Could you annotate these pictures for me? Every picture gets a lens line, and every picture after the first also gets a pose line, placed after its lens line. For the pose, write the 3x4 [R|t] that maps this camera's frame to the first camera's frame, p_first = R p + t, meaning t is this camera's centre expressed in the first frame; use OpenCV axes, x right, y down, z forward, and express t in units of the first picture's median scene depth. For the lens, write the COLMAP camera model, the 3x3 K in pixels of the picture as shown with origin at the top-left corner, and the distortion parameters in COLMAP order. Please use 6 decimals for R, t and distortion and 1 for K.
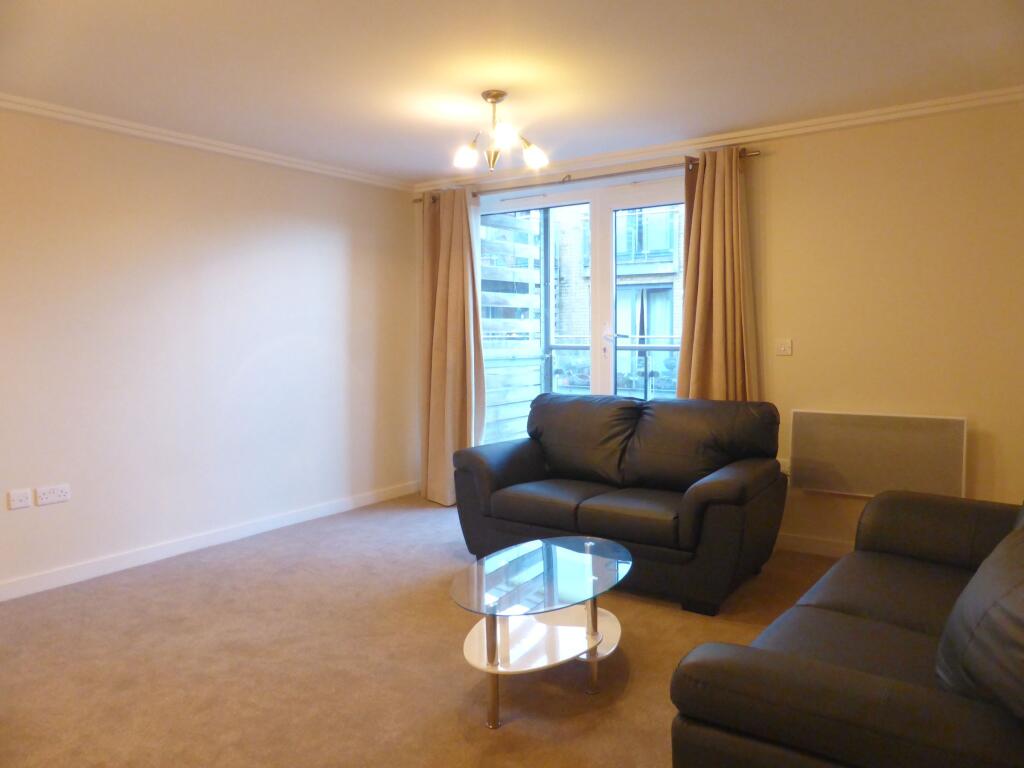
lens RADIAL K [[735.6, 0, 514.0], [0, 735.6, 388.6], [0, 0, 1]] dist [-0.043929, 0.011653]
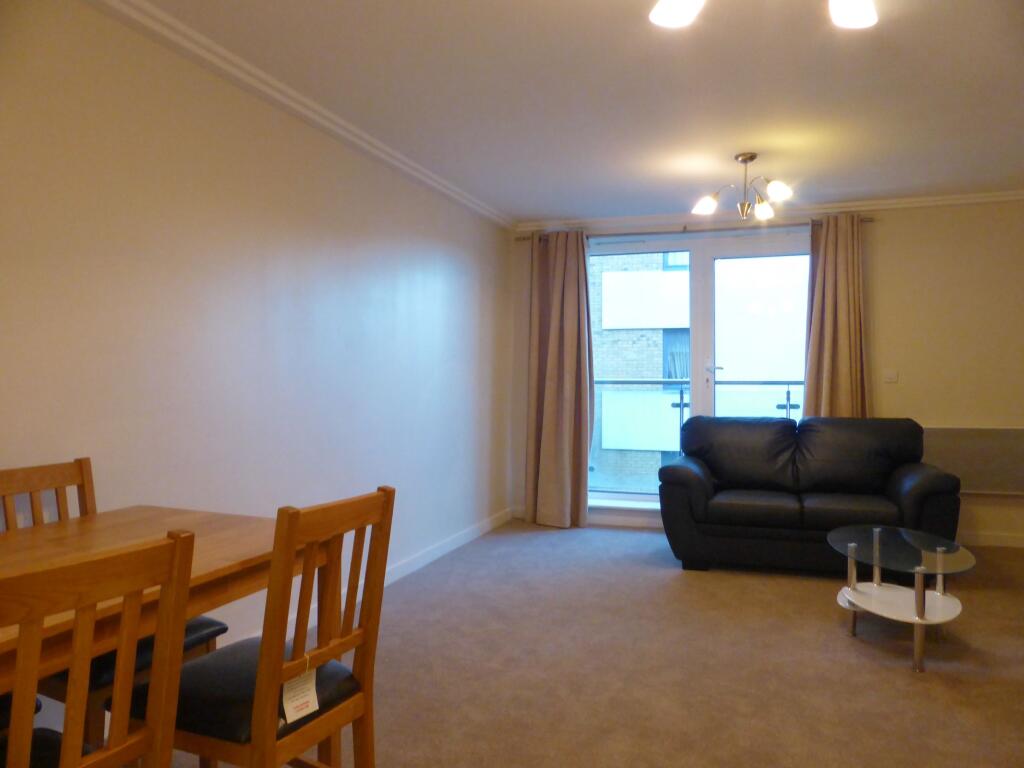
lens RADIAL K [[735.6, 0, 514.0], [0, 735.6, 388.6], [0, 0, 1]] dist [-0.043929, 0.011653]
pose [[0.959006, 0.005164, 0.283338, -0.565351], [0.013216, 0.997931, -0.062921, 0.032527], [-0.283076, 0.064086, 0.956954, 0.004510]]
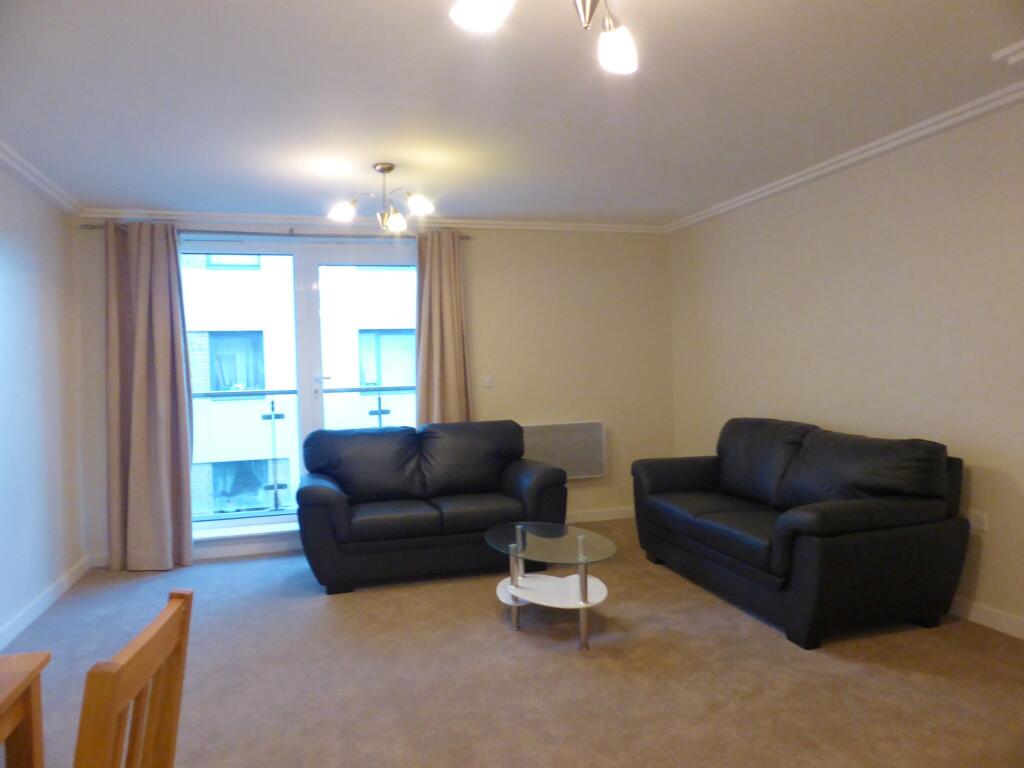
lens RADIAL K [[735.6, 0, 514.0], [0, 735.6, 388.6], [0, 0, 1]] dist [-0.043929, 0.011653]
pose [[0.607522, -0.025269, 0.793900, -0.657041], [0.083706, 0.995965, -0.032354, 0.004638], [-0.789880, 0.086110, 0.607186, 0.127678]]
